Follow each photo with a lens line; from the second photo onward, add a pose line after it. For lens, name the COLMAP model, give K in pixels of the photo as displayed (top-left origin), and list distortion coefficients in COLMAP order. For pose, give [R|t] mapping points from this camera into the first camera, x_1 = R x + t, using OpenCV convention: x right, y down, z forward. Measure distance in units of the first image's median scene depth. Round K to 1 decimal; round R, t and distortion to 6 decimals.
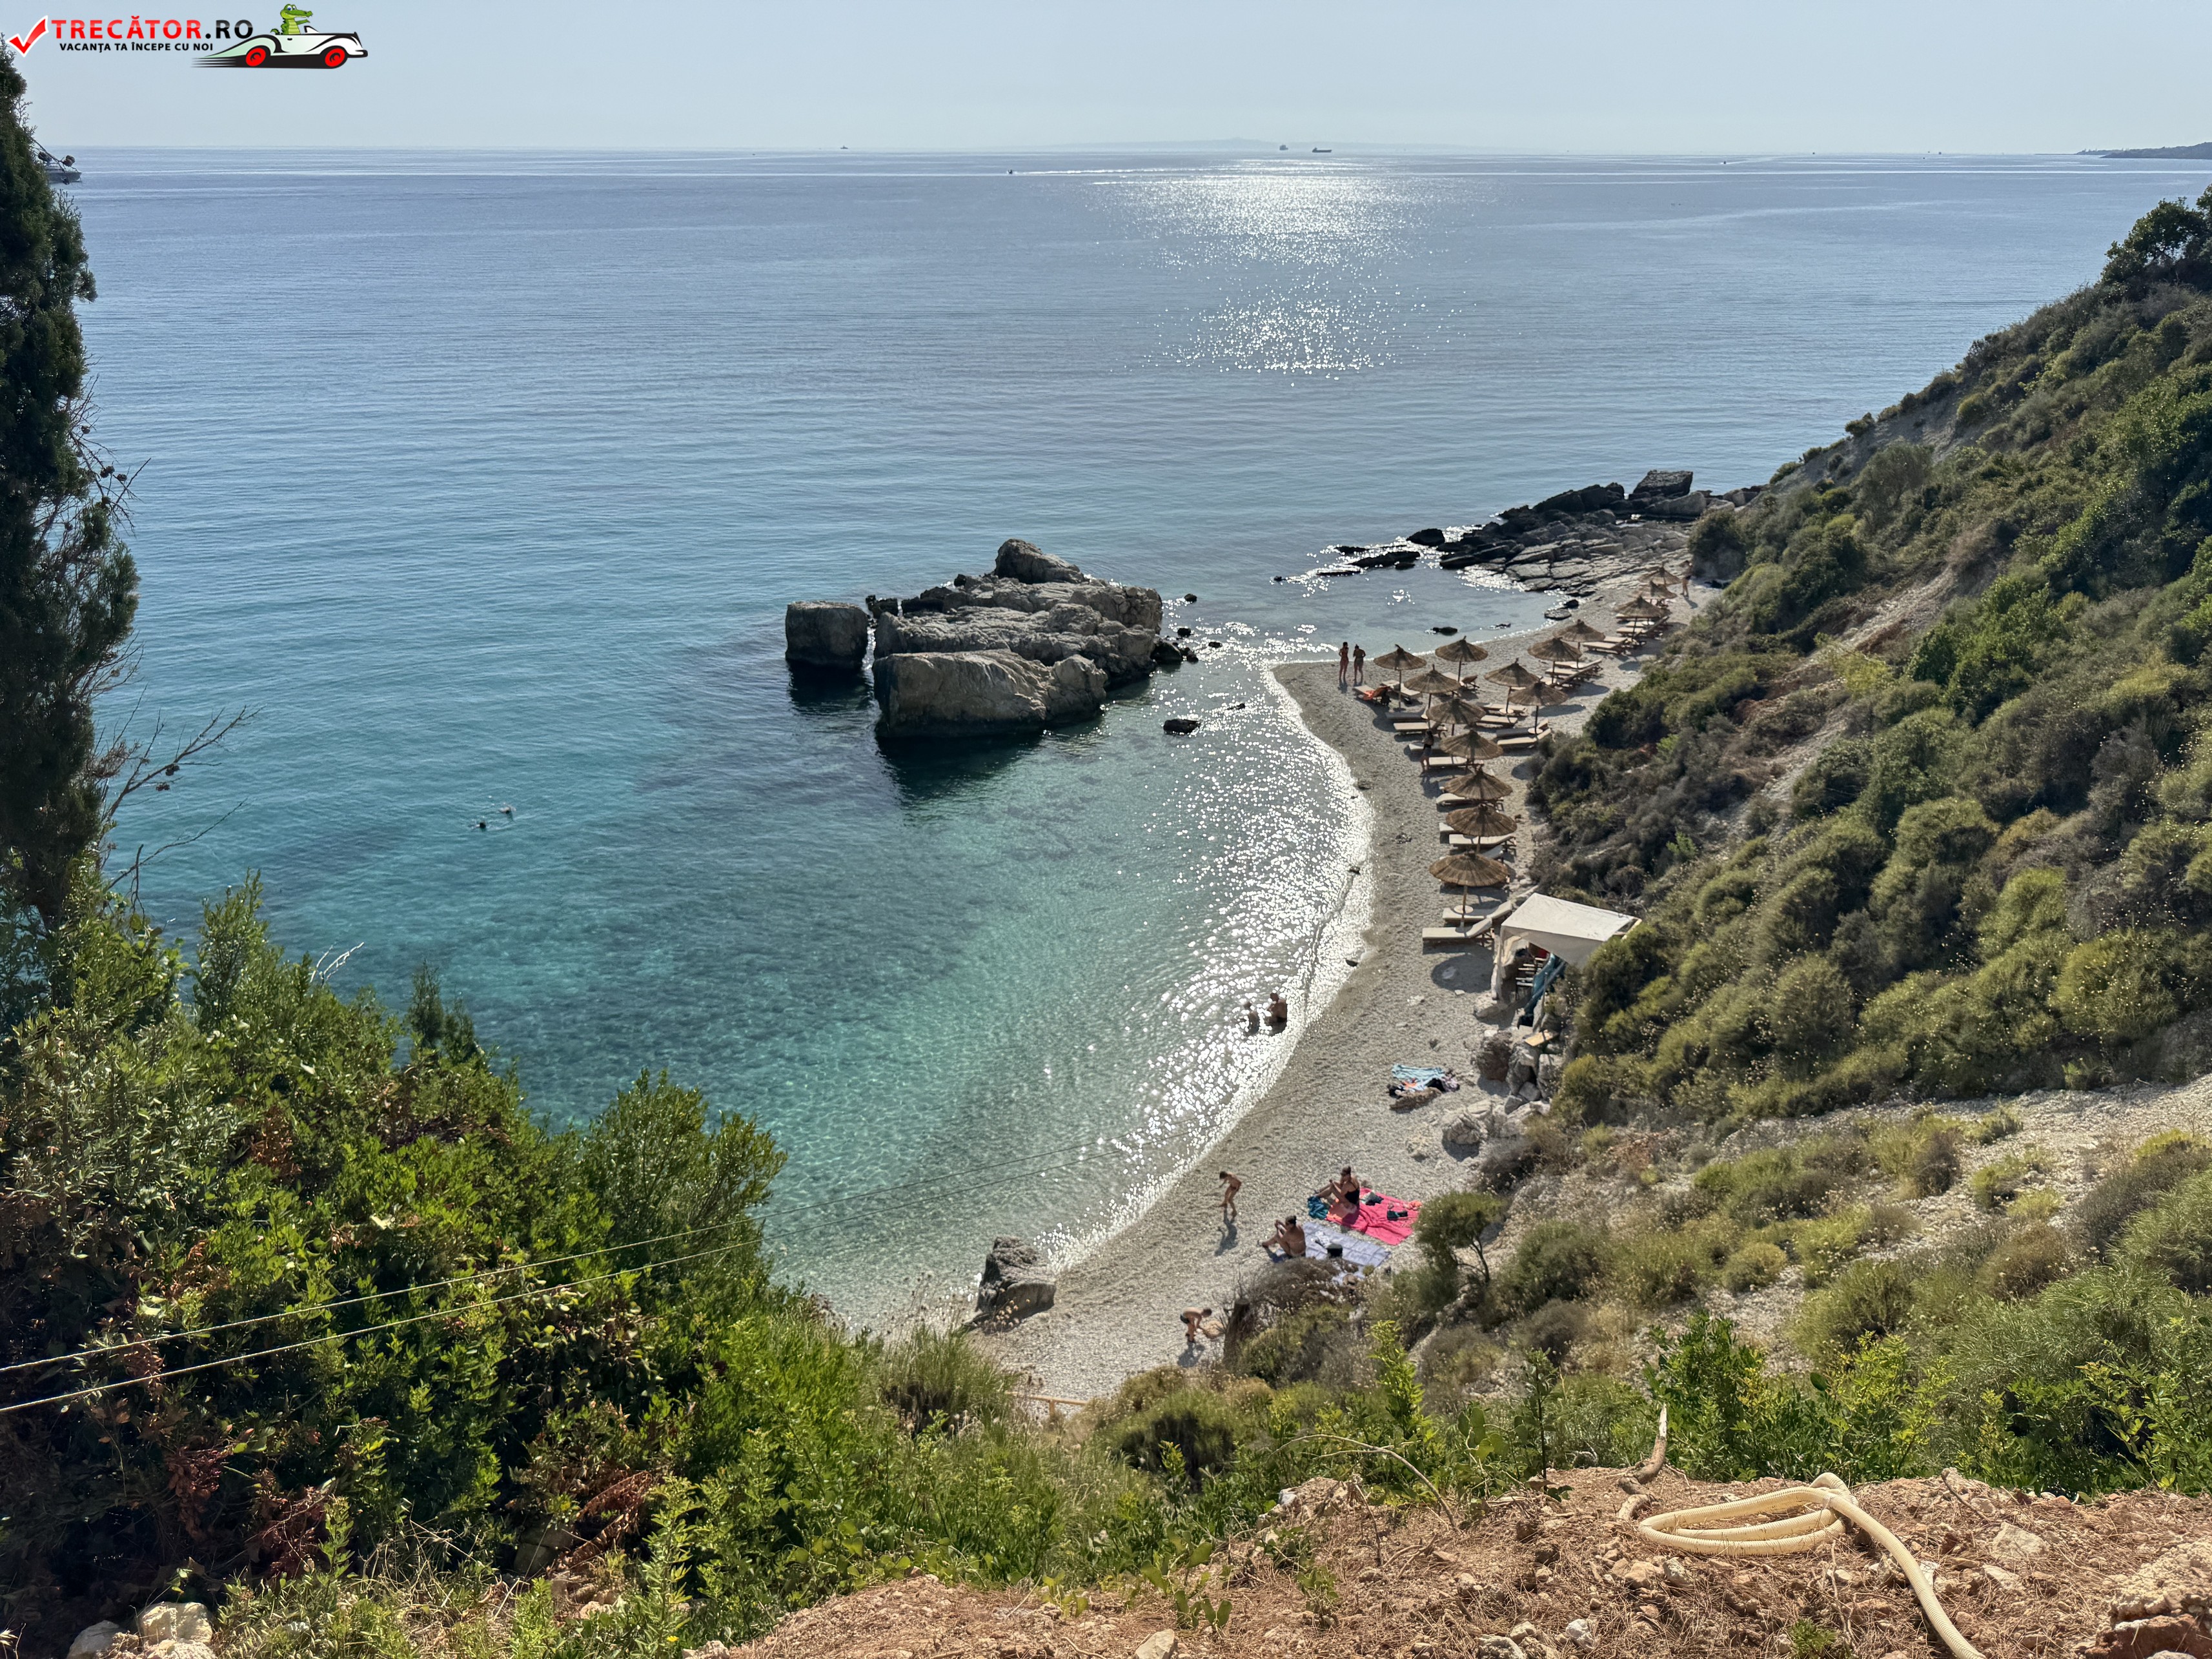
lens RADIAL K [[1577.2, 0, 1140.3], [0, 1577.2, 834.4], [0, 0, 1]] dist [0.084852, -0.115257]
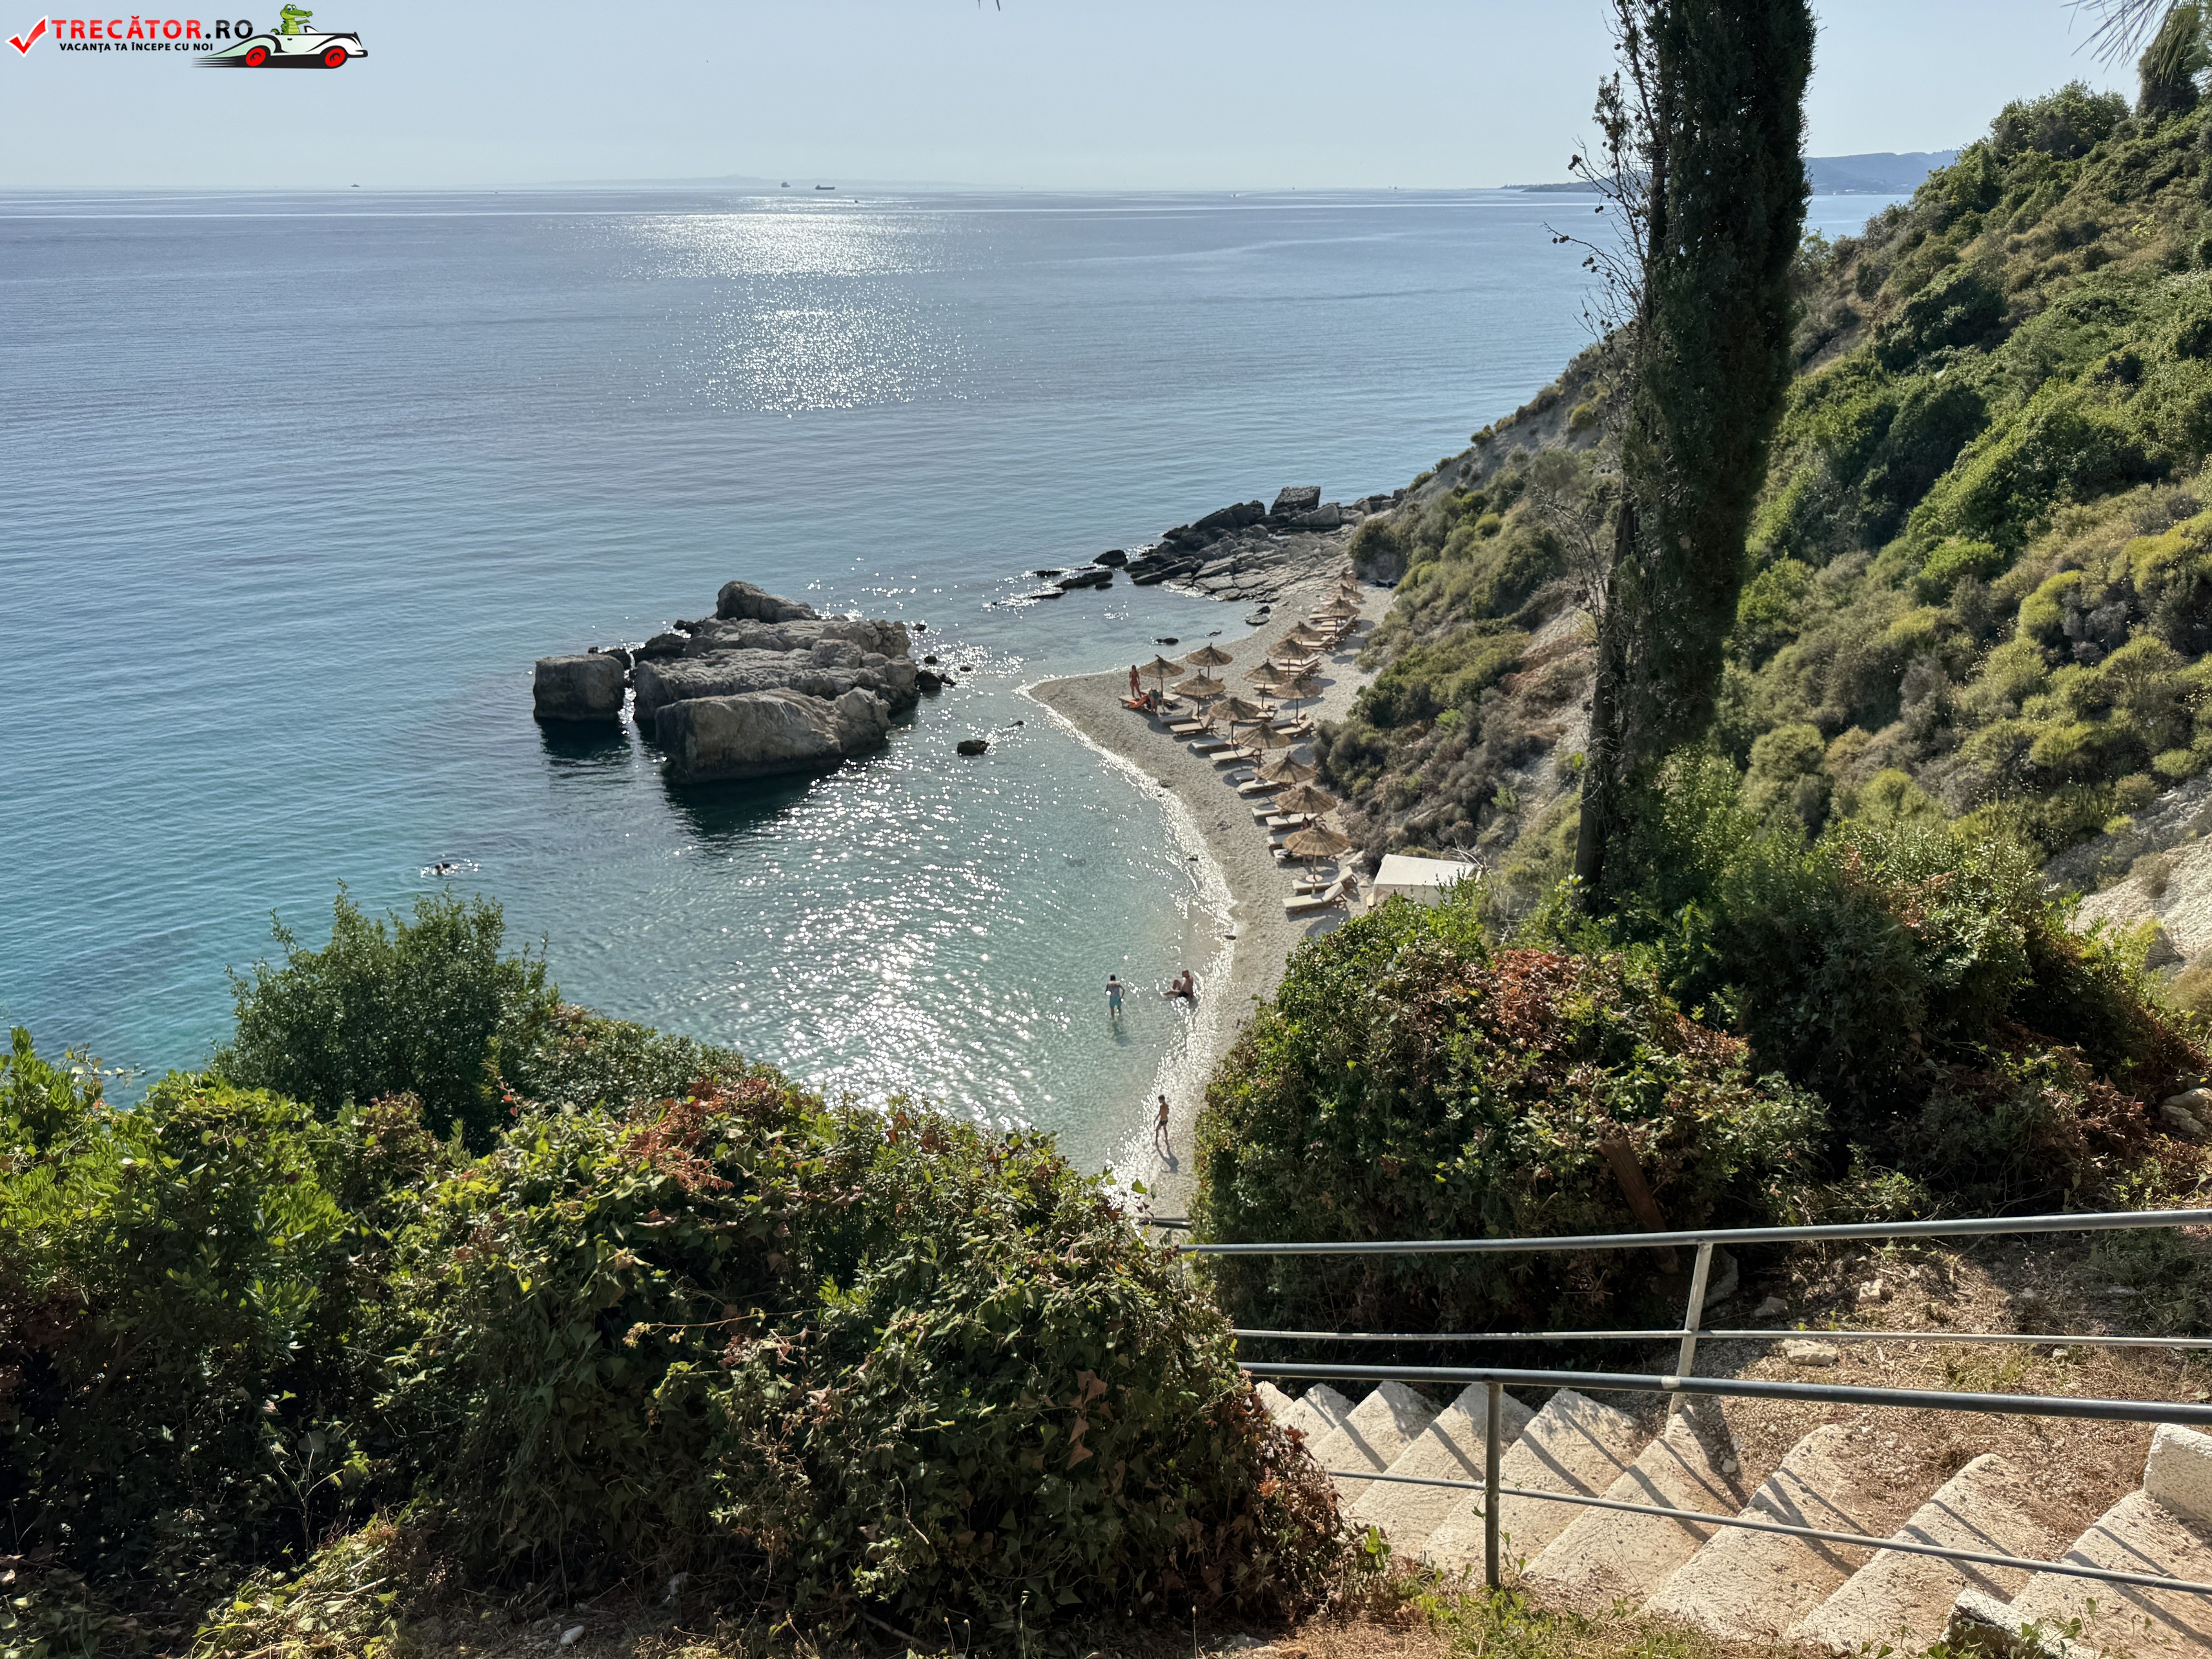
lens RADIAL K [[1577.2, 0, 1095.2], [0, 1577.2, 848.2], [0, 0, 1]] dist [0.084852, -0.115257]
pose [[0.964596, -0.104999, 0.241929, -0.104831], [0.107888, 0.994162, 0.001316, 0.003982], [-0.240655, 0.024832, 0.970293, -0.023809]]
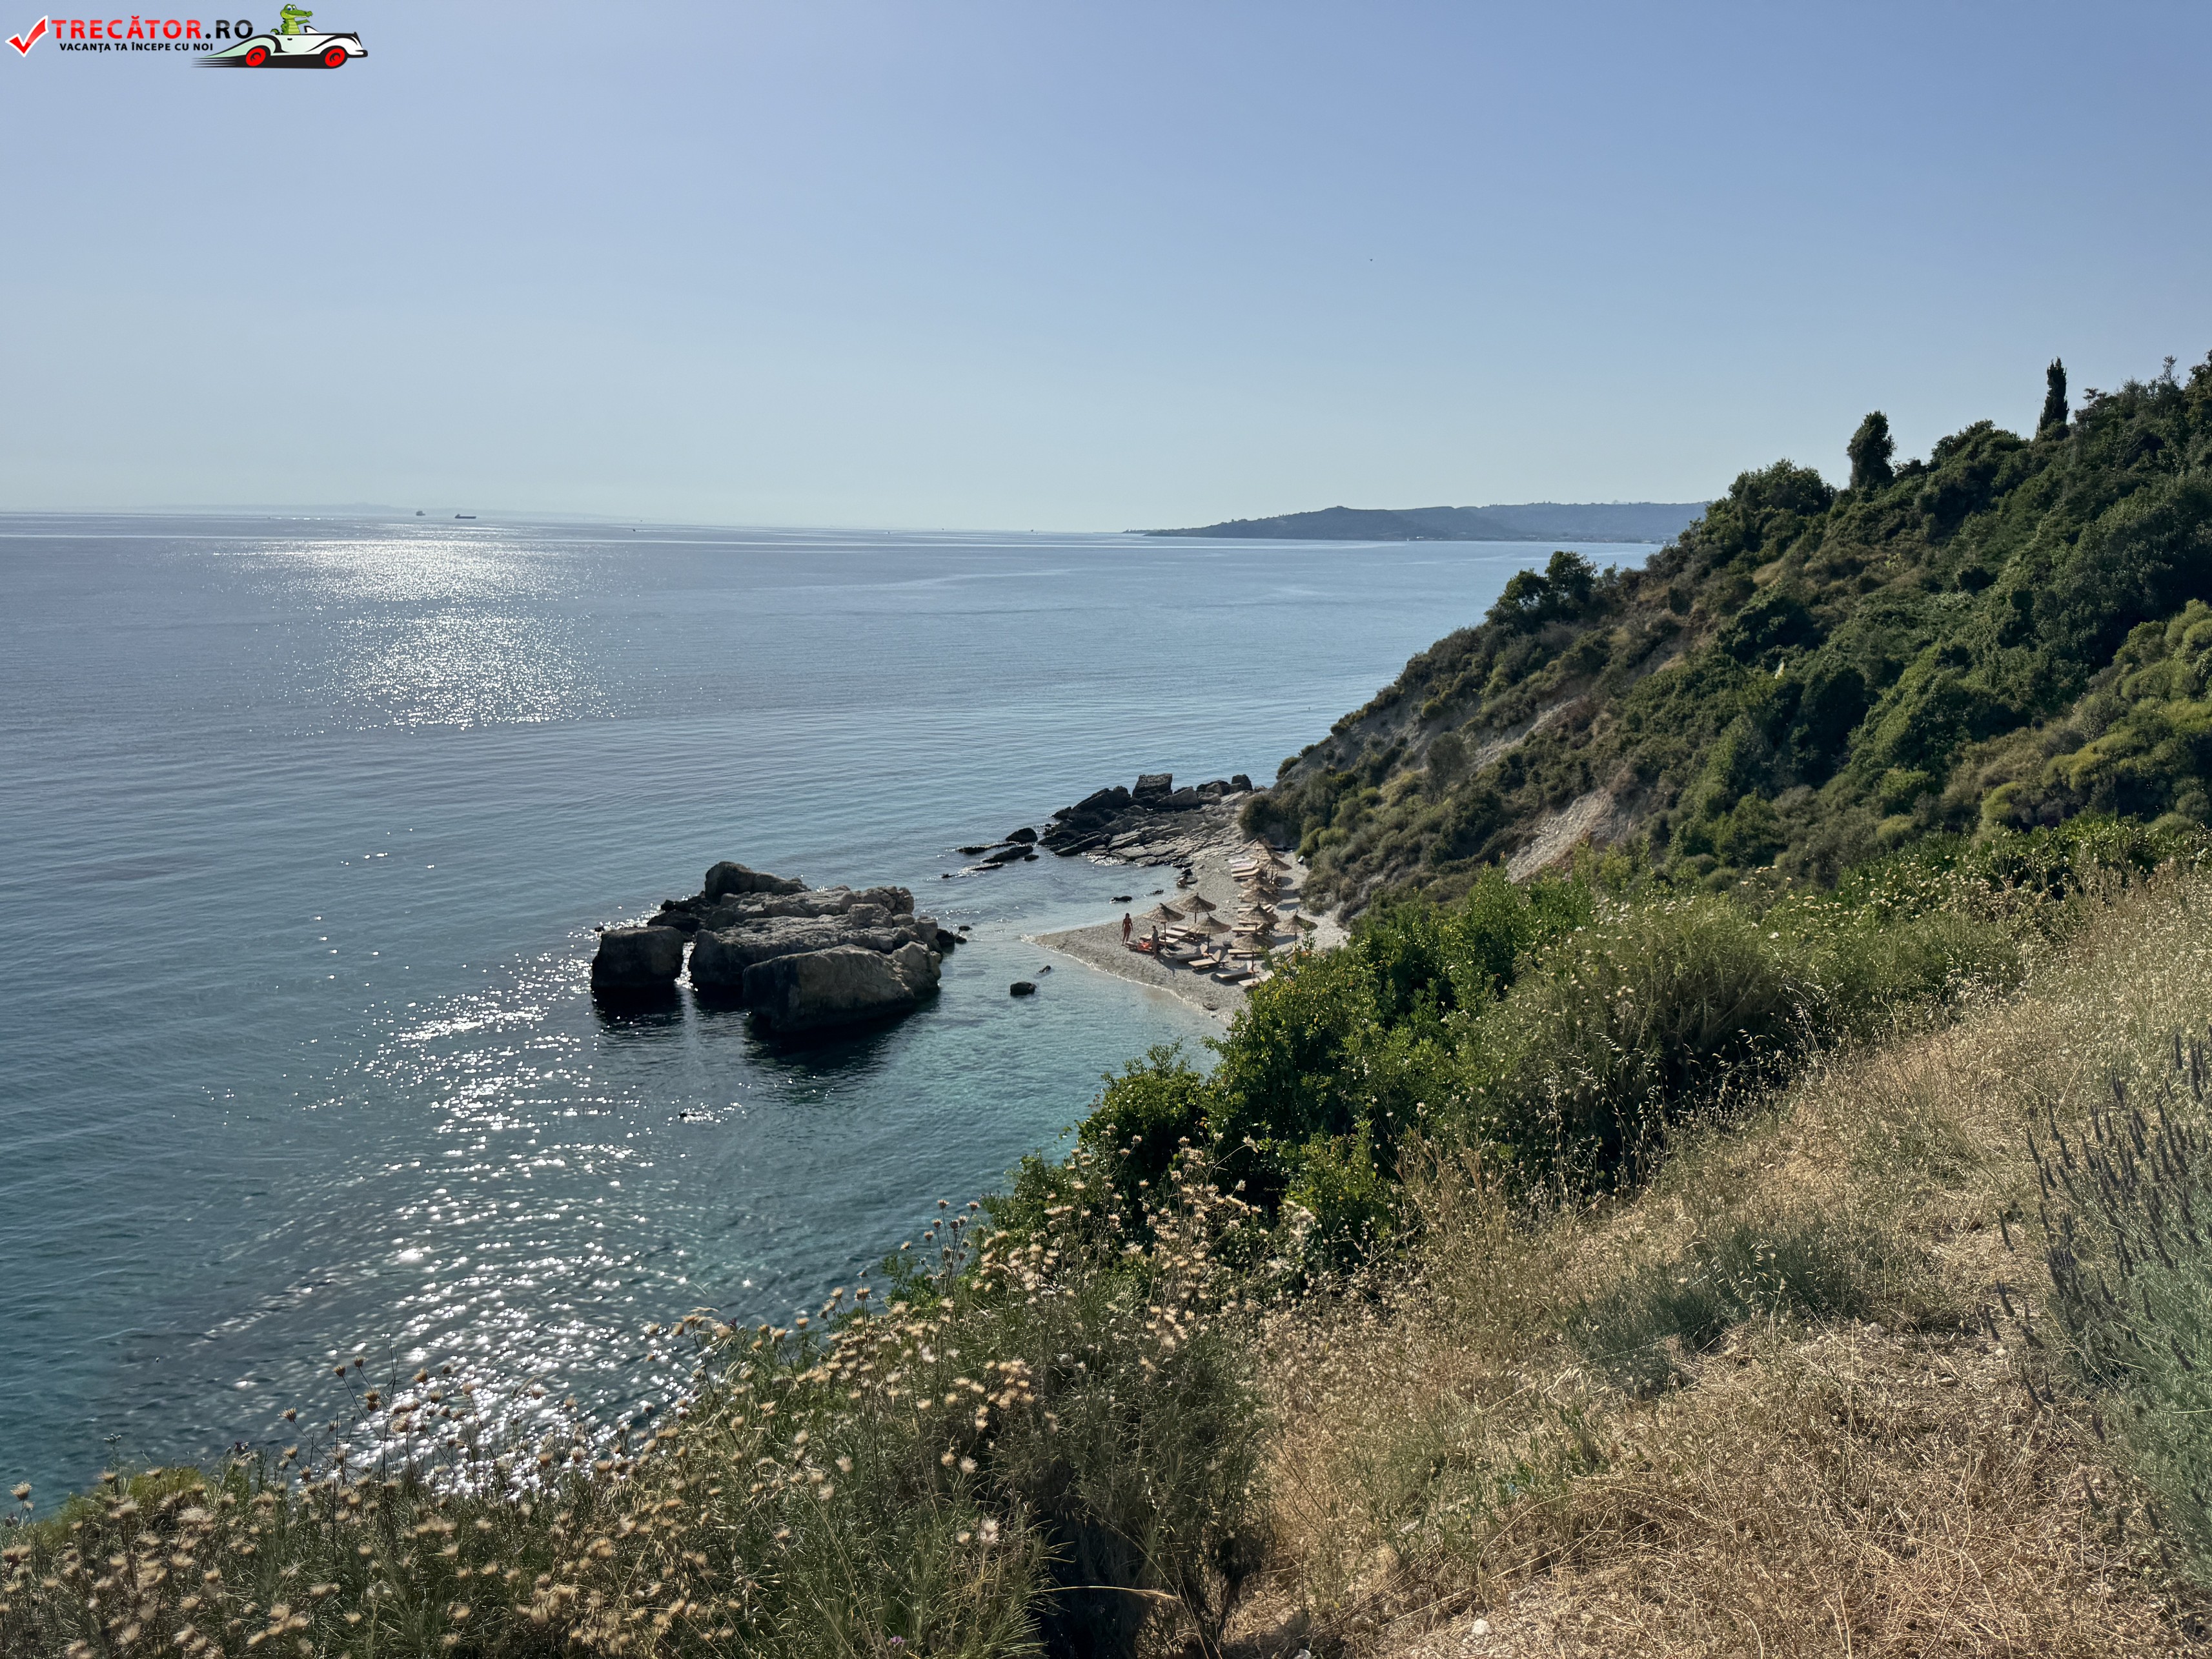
lens RADIAL K [[1577.2, 0, 1119.1], [0, 1577.2, 831.2], [0, 0, 1]] dist [0.084852, -0.115257]
pose [[0.878137, -0.079595, 0.471741, -0.305953], [0.177096, 0.970097, -0.165979, 0.017323], [-0.444423, 0.229296, 0.865974, -0.051655]]
